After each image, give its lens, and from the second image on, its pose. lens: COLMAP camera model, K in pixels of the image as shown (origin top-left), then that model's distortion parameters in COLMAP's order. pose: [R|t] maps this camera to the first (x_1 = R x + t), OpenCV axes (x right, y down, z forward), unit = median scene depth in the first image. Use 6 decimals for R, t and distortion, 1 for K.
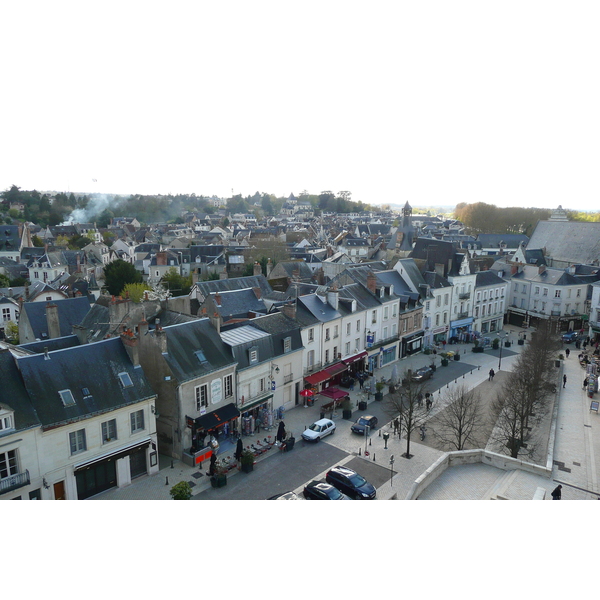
lens RADIAL K [[484.6, 0, 300.4], [0, 484.6, 298.4], [0, 0, 1]] dist [-0.033652, 0.001655]
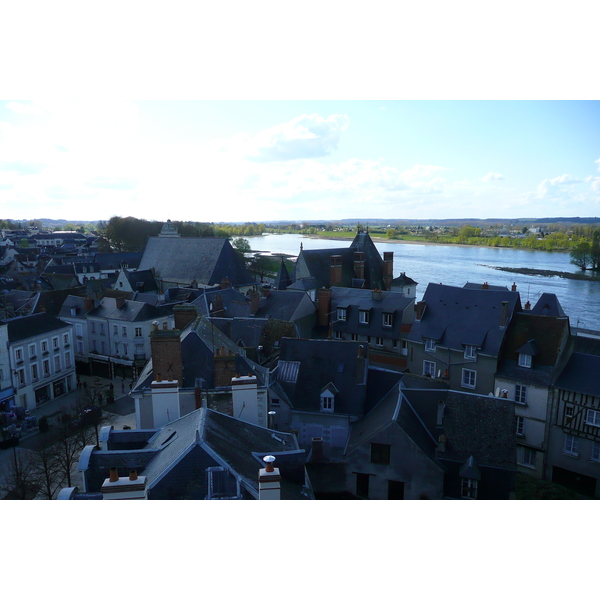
lens RADIAL K [[484.6, 0, 299.1], [0, 484.6, 301.2], [0, 0, 1]] dist [-0.033652, 0.001655]
pose [[0.798203, -0.111266, 0.592024, 0.269933], [0.124812, 0.992014, 0.018162, -0.039343], [-0.589317, 0.059395, 0.805716, 0.195108]]
